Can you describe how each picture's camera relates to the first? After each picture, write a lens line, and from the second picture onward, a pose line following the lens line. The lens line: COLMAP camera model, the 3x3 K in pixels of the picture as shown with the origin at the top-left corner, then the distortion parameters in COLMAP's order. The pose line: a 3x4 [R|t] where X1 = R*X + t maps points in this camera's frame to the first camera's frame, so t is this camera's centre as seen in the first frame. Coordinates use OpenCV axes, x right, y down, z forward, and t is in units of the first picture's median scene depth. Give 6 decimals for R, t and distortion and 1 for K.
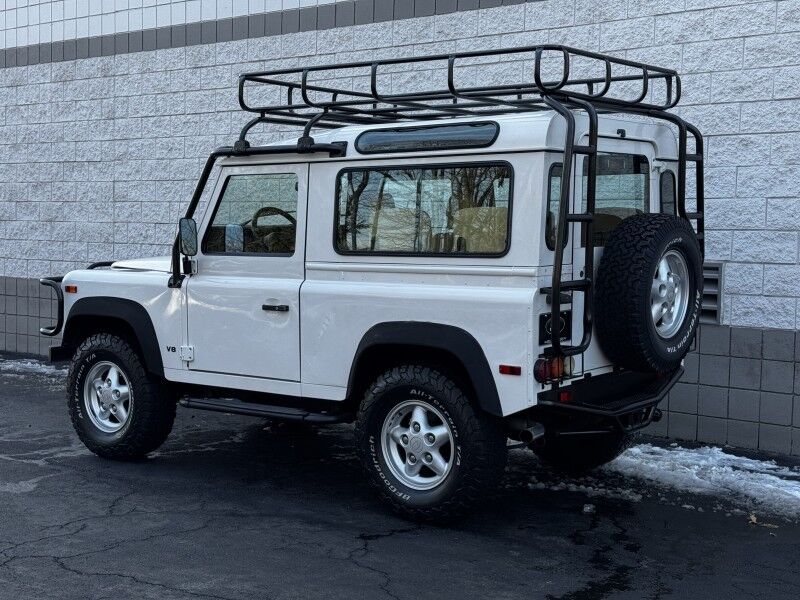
lens RADIAL K [[1147.6, 0, 400.0], [0, 1147.6, 300.0], [0, 0, 1]] dist [0.113498, -0.004270]
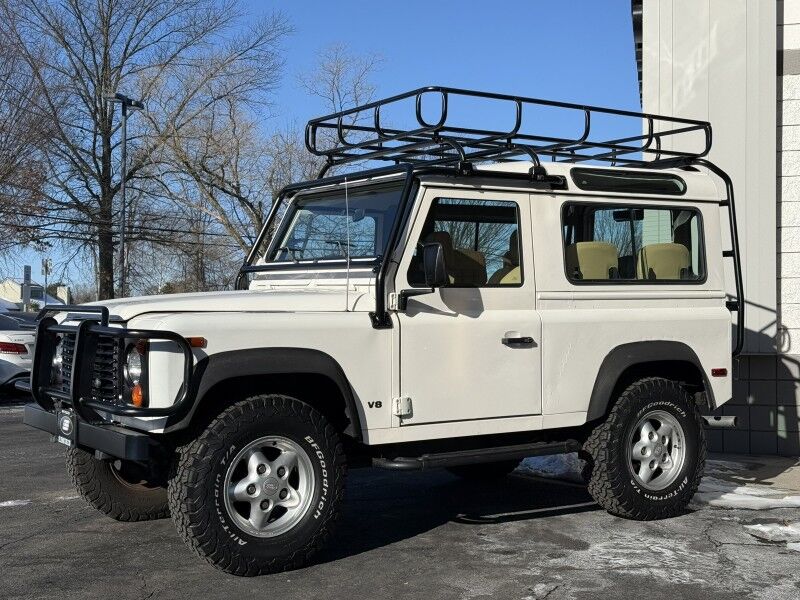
lens RADIAL K [[1147.6, 0, 400.0], [0, 1147.6, 300.0], [0, 0, 1]] dist [0.113498, -0.004270]
pose [[0.322791, -0.006576, 0.946447, -1.076026], [0.065470, 0.997736, -0.015397, -0.019153], [-0.944203, 0.066934, 0.322491, 0.807845]]
